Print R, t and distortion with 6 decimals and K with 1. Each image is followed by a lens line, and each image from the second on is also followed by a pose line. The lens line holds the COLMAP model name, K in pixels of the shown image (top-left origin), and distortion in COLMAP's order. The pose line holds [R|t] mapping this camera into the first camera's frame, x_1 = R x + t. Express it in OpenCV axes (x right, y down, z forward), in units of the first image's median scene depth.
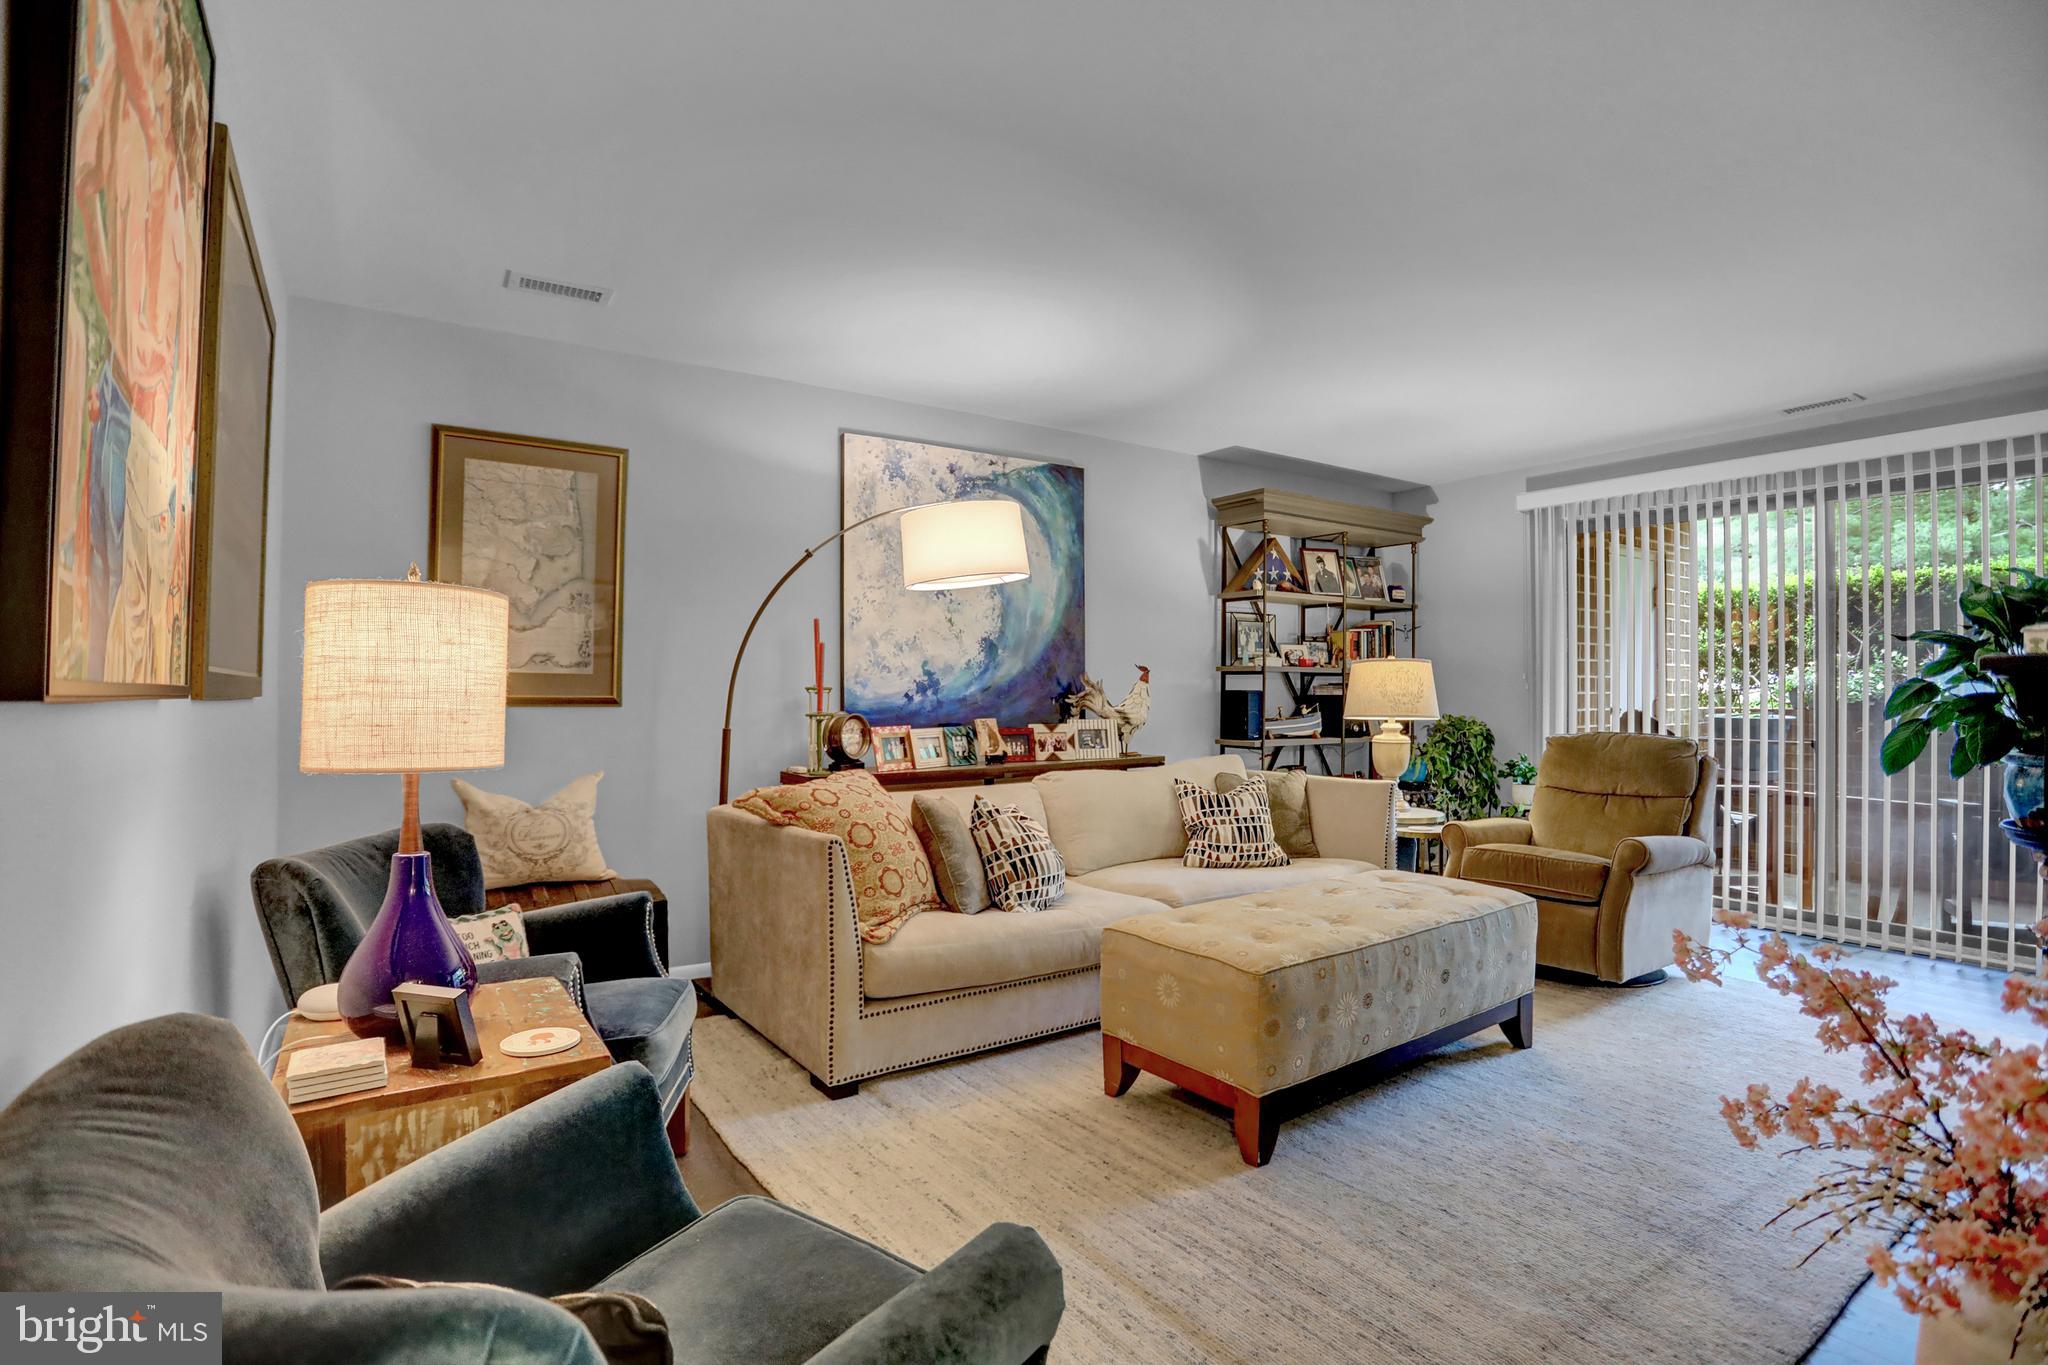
lens RADIAL K [[989.8, 0, 1023.1], [0, 989.8, 675.9], [0, 0, 1]] dist [-0.068977, 0.025621]
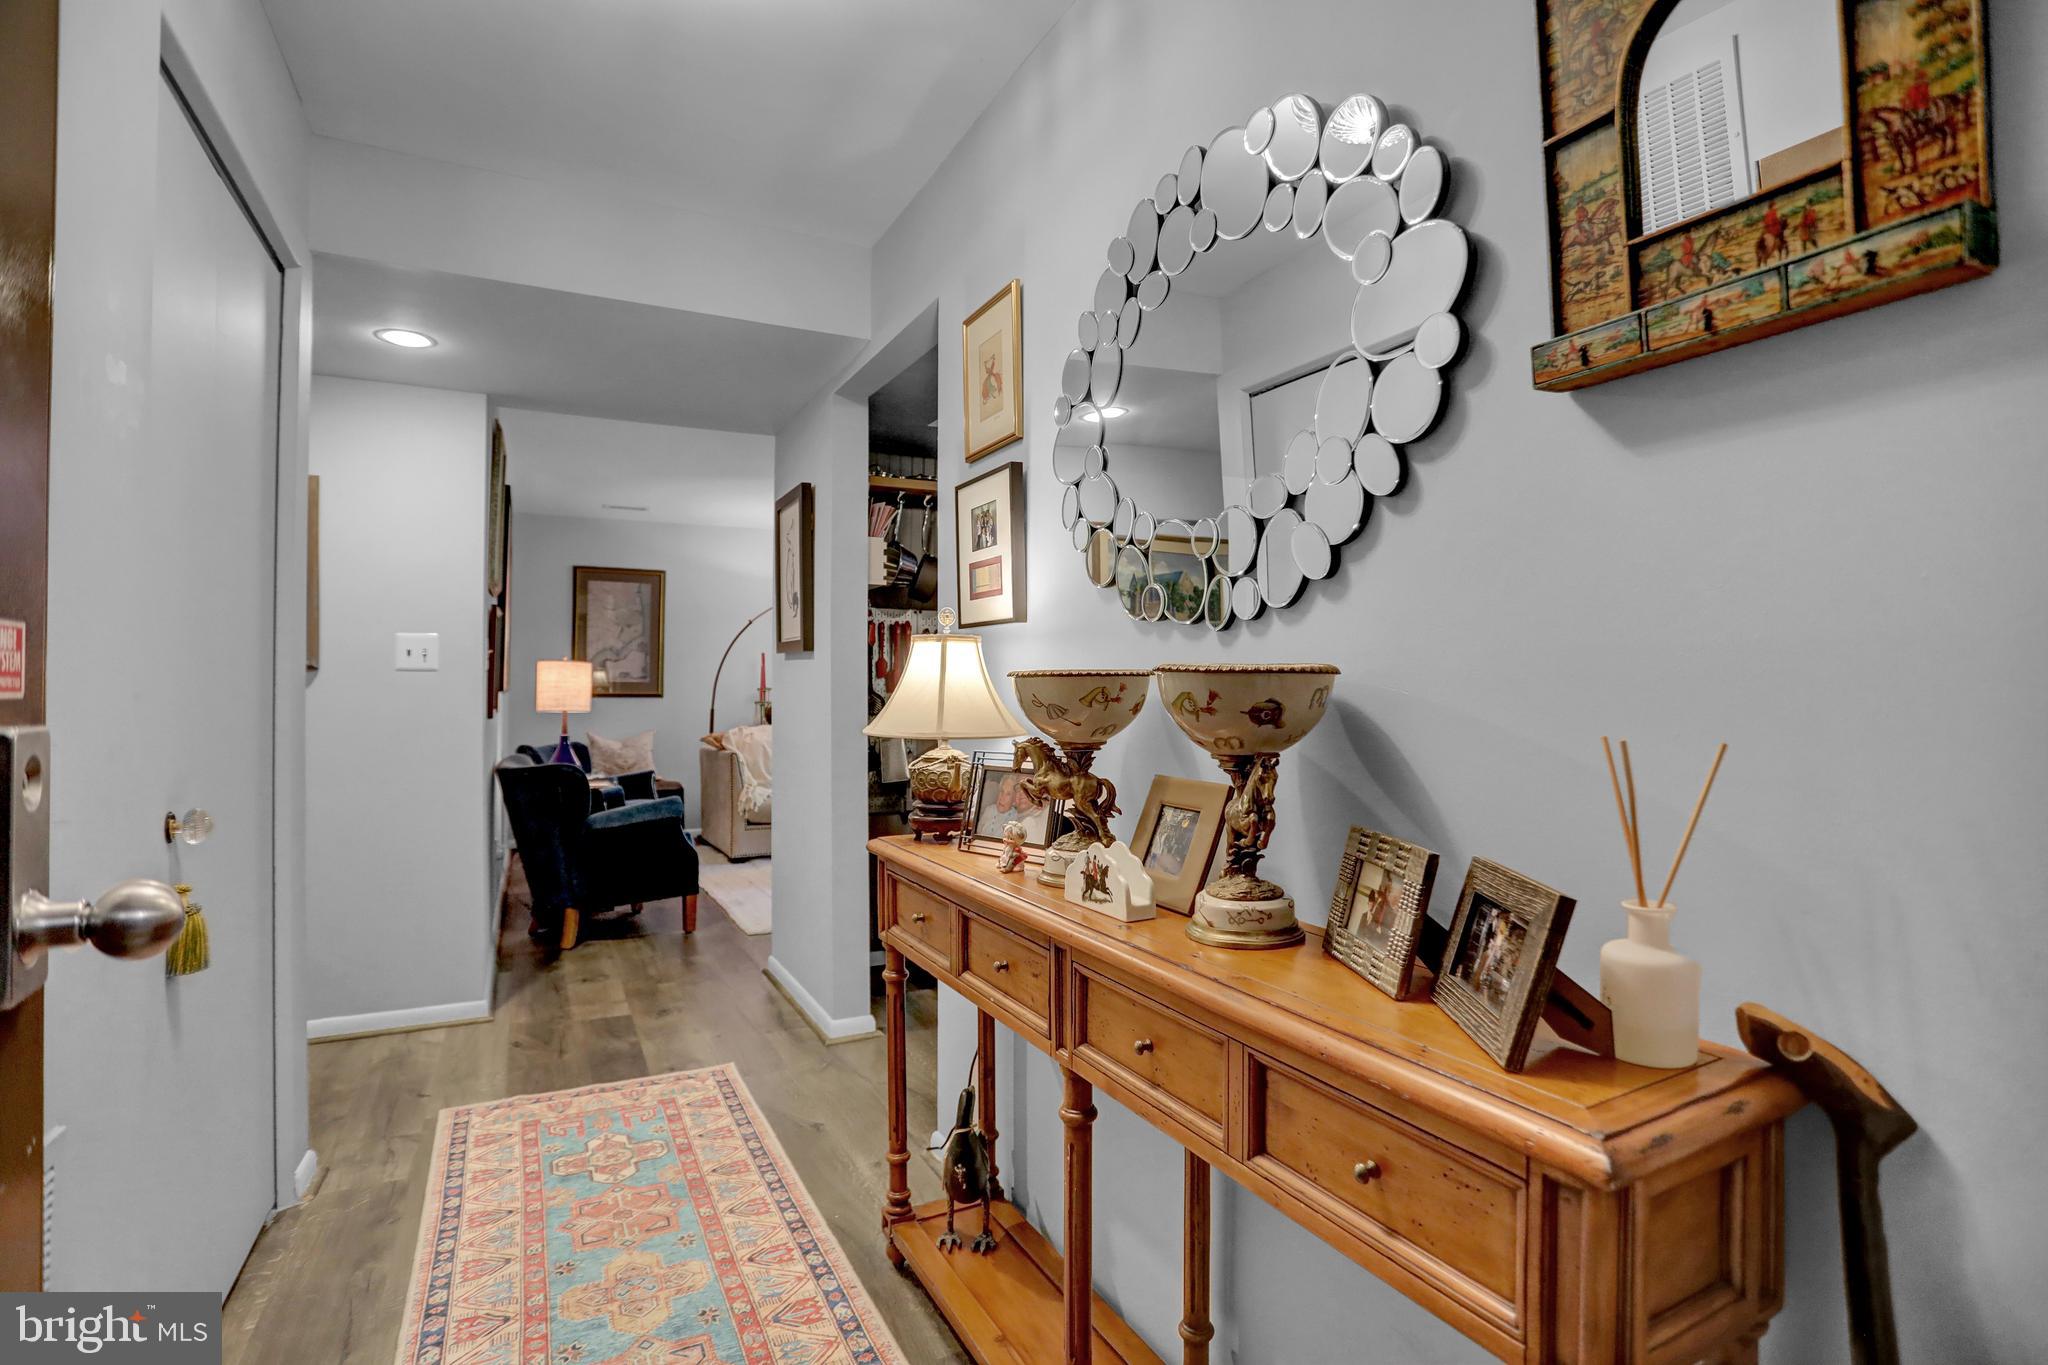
lens RADIAL K [[989.8, 0, 1029.1], [0, 989.8, 676.5], [0, 0, 1]] dist [-0.068977, 0.025621]
pose [[0.992179, -0.004107, -0.124752, 0.635878], [0.004498, 0.999986, 0.002853, -0.015996], [0.124739, -0.003392, 0.992184, -0.986577]]
